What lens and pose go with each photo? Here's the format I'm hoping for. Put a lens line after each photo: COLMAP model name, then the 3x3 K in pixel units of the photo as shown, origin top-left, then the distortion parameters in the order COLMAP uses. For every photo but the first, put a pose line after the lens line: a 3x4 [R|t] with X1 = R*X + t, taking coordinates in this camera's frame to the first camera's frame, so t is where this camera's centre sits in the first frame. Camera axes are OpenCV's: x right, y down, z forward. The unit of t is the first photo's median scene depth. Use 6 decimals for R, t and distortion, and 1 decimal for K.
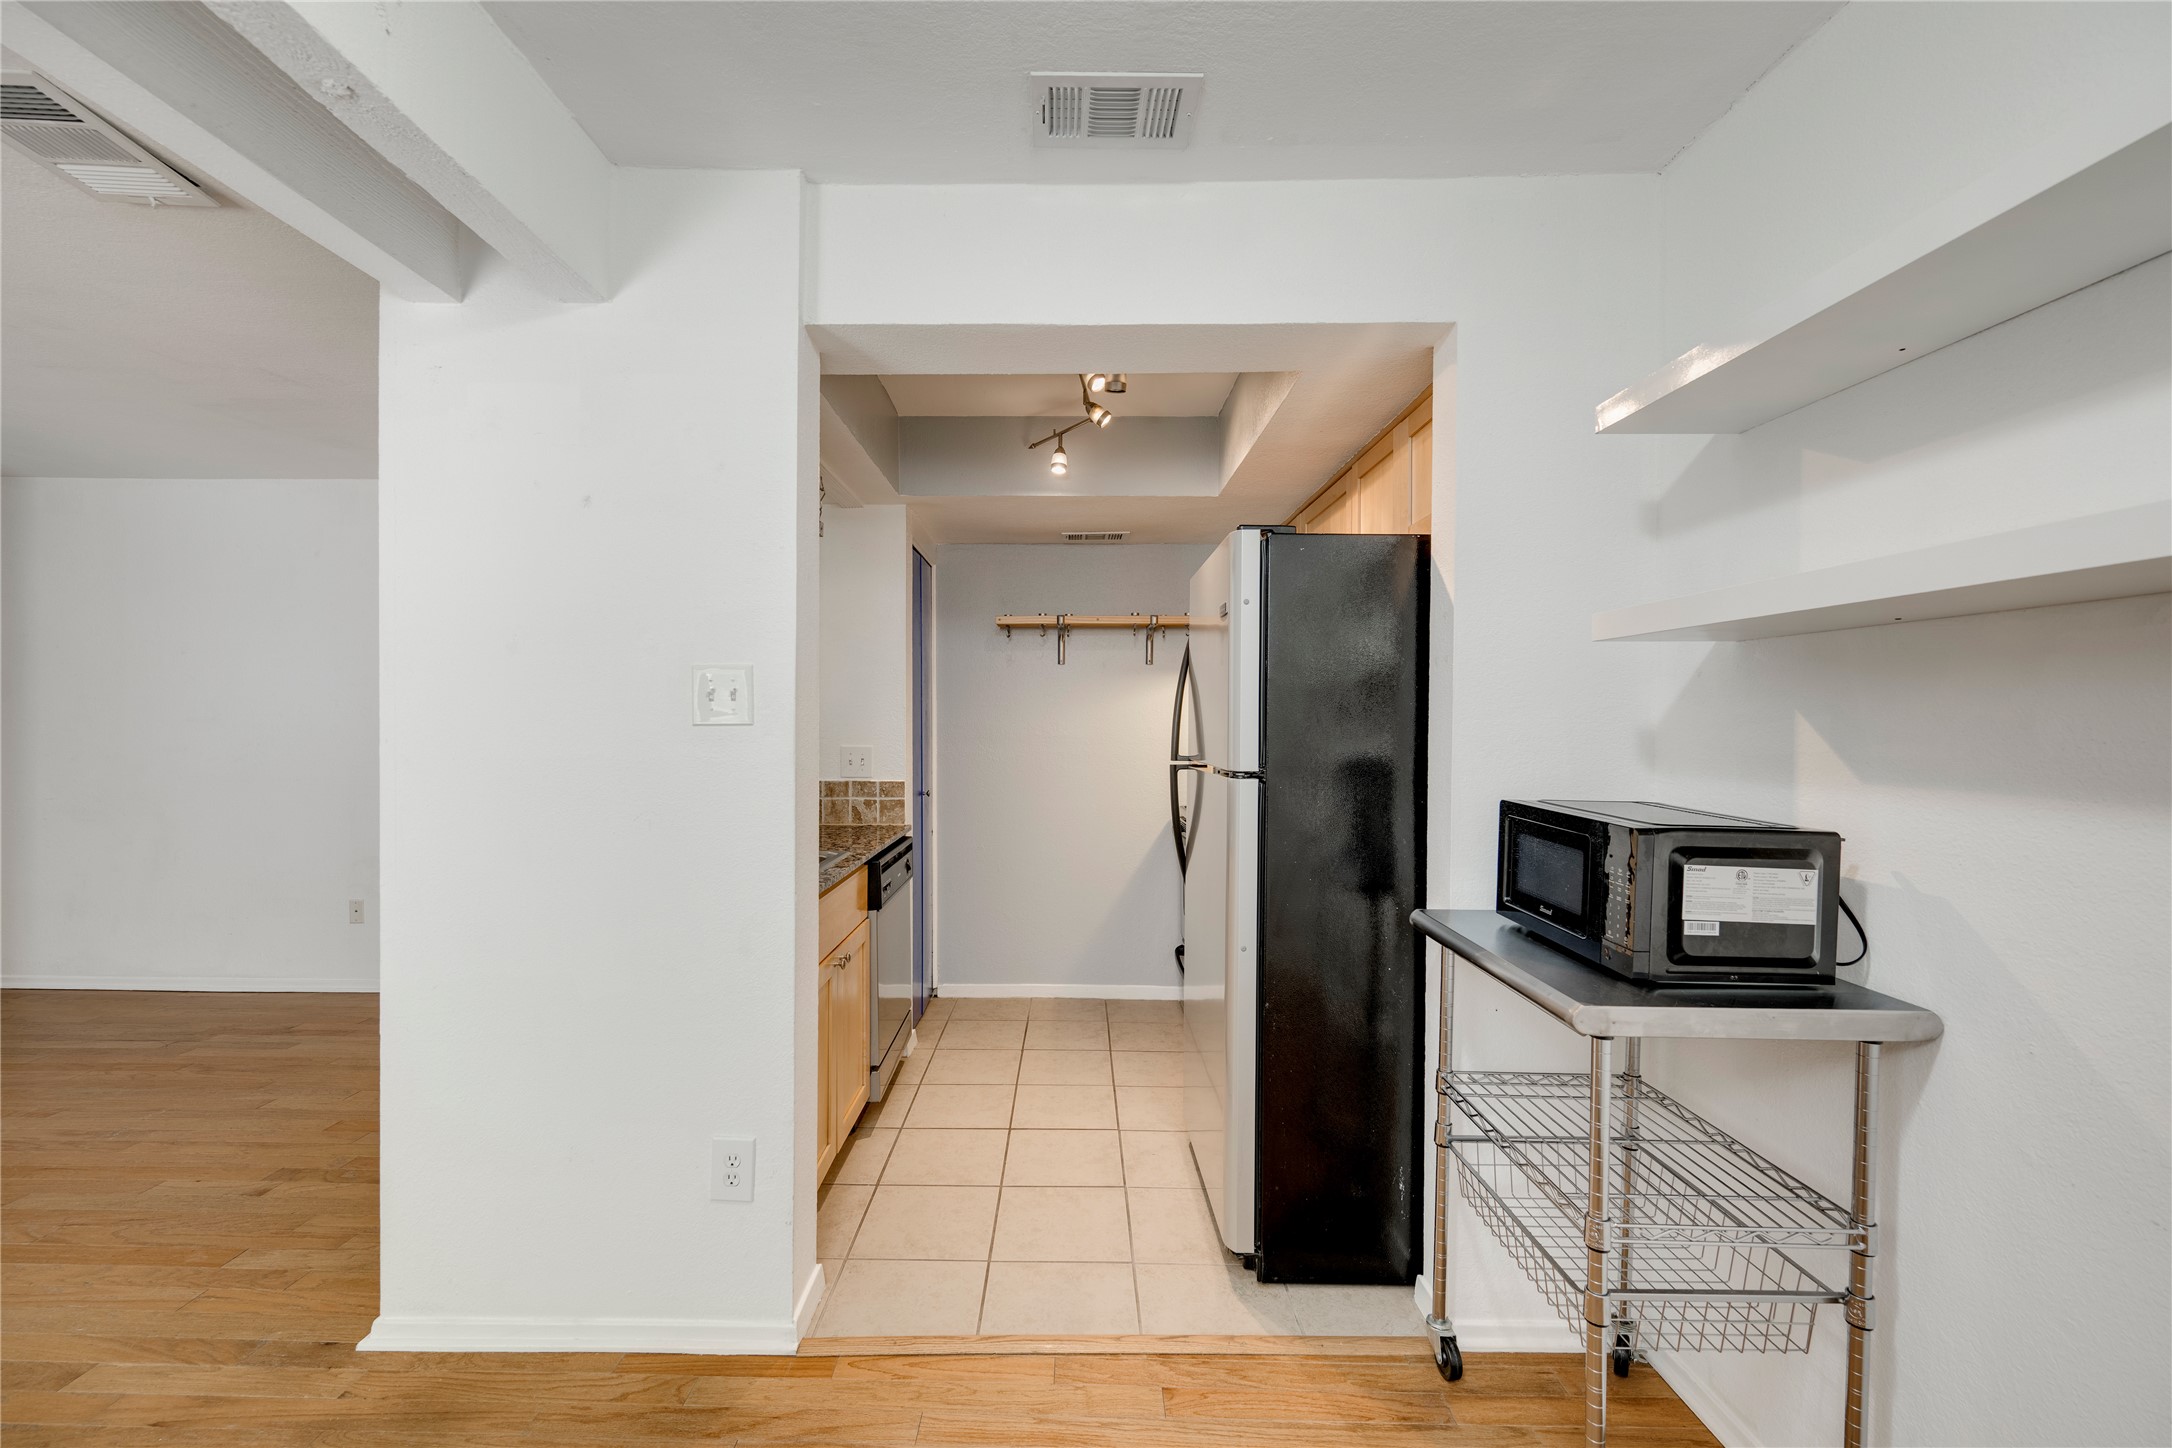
lens RADIAL K [[1010.9, 0, 1075.3], [0, 1010.9, 726.6], [0, 0, 1]] dist [0.005478, -0.000017]
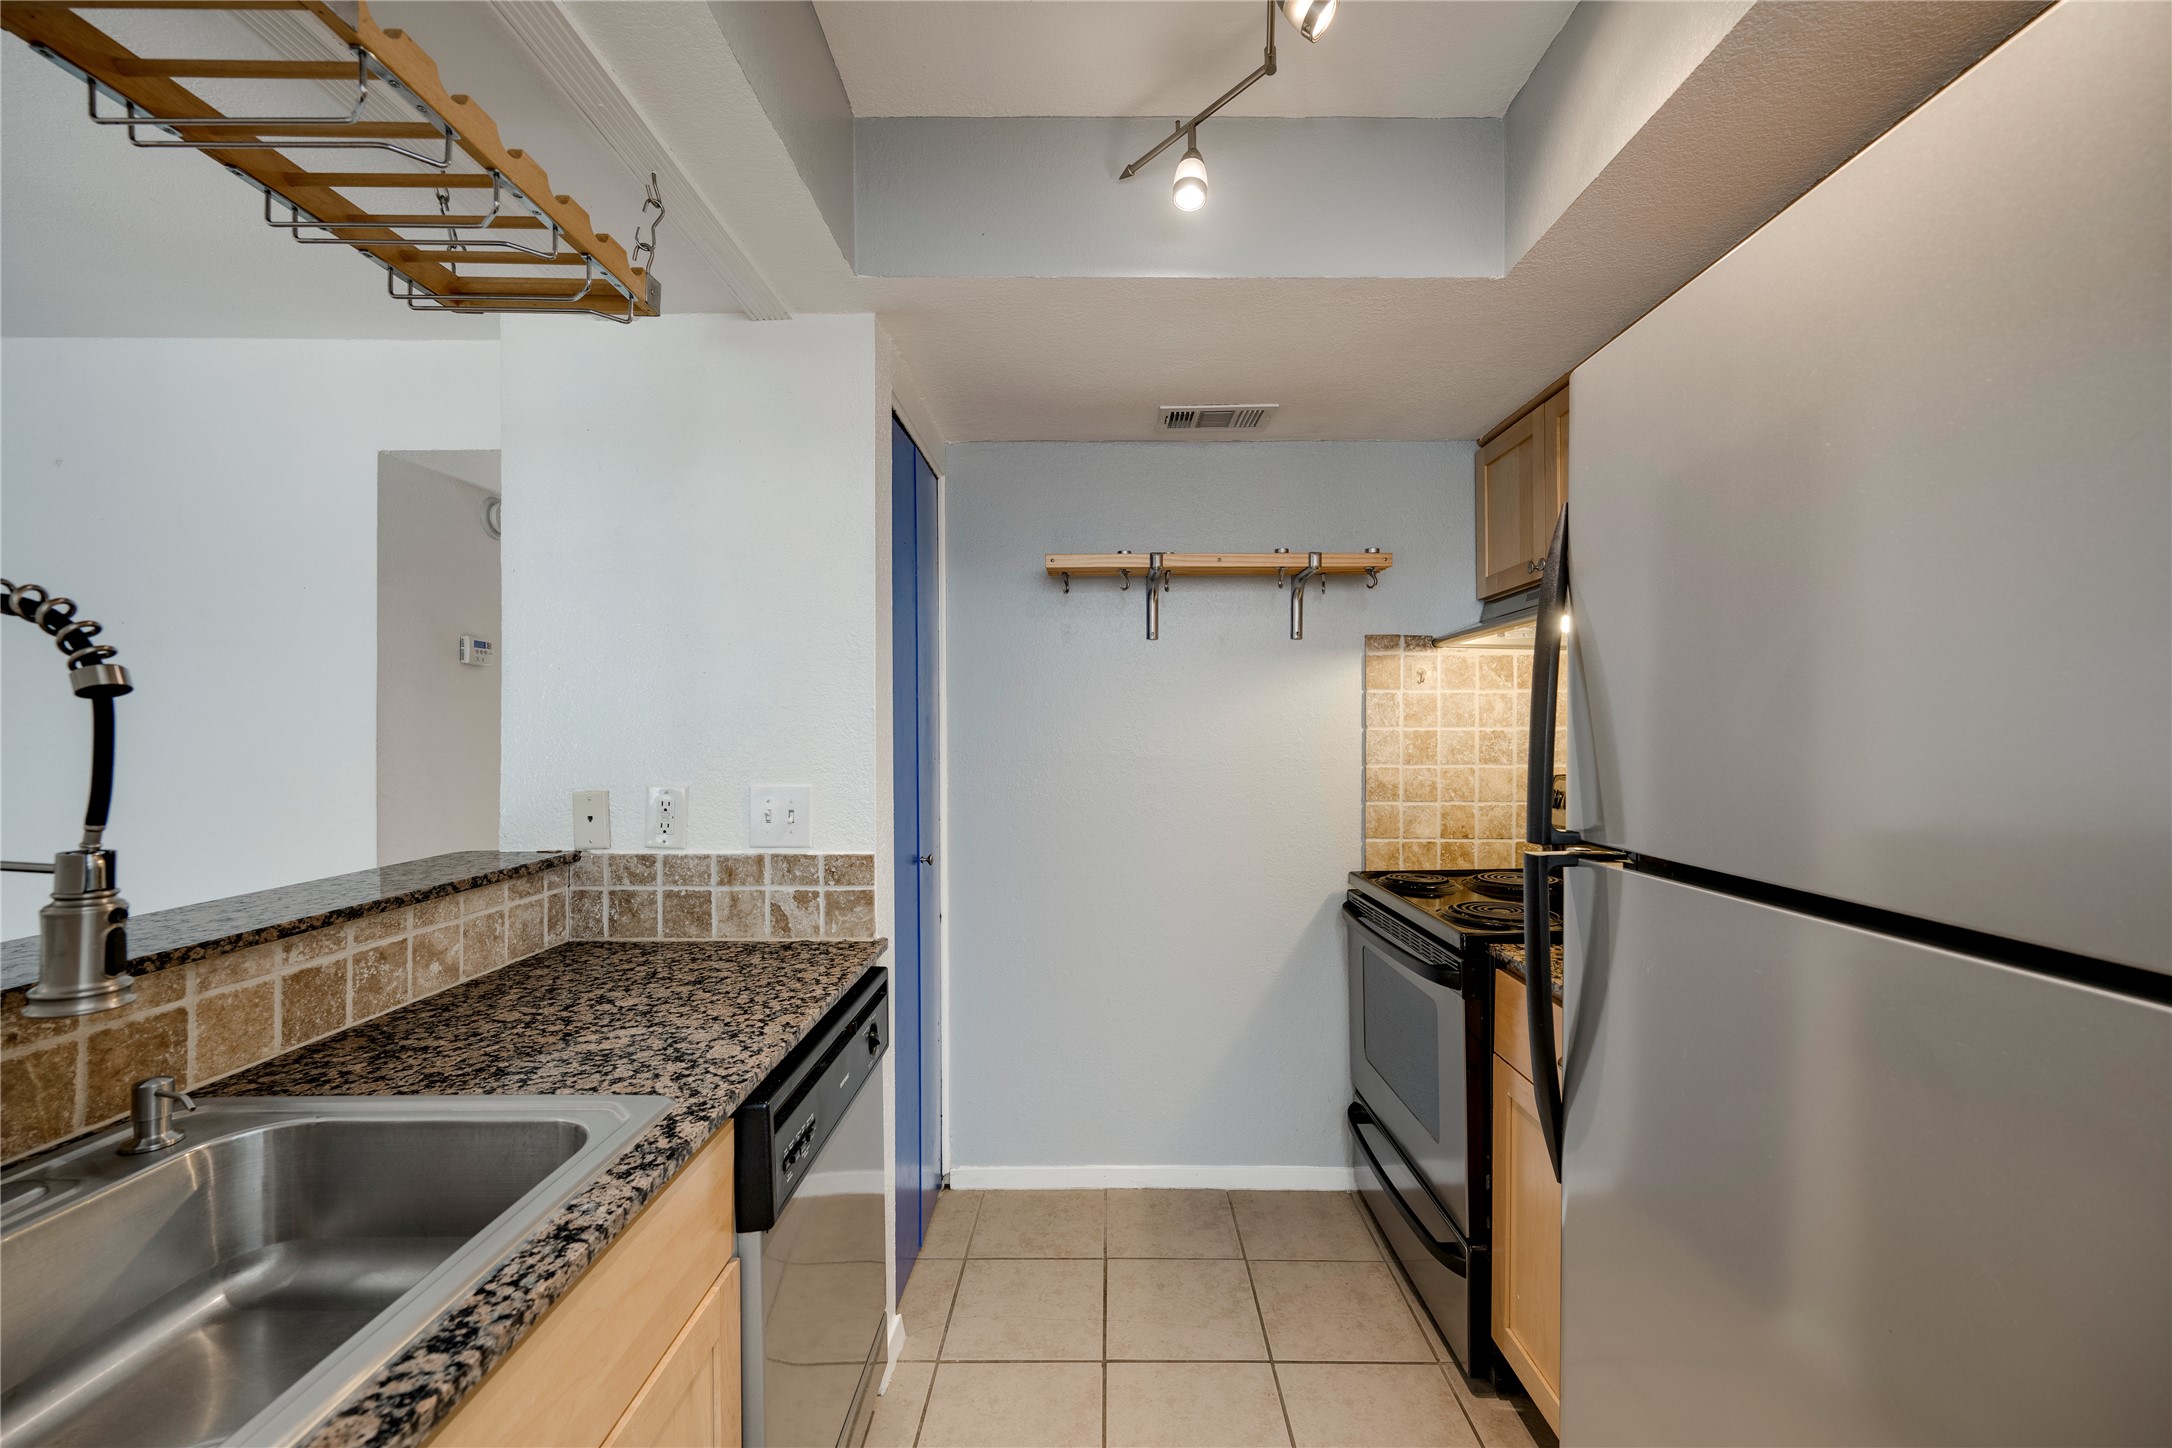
lens RADIAL K [[870.0, 0, 1105.7], [0, 870.0, 723.0], [0, 0, 1]] dist [-0.003672, 0.000408]
pose [[0.999936, -0.004019, 0.010556, -0.055630], [0.004055, 0.999986, -0.003373, -0.010347], [-0.010543, 0.003416, 0.999939, 0.555949]]
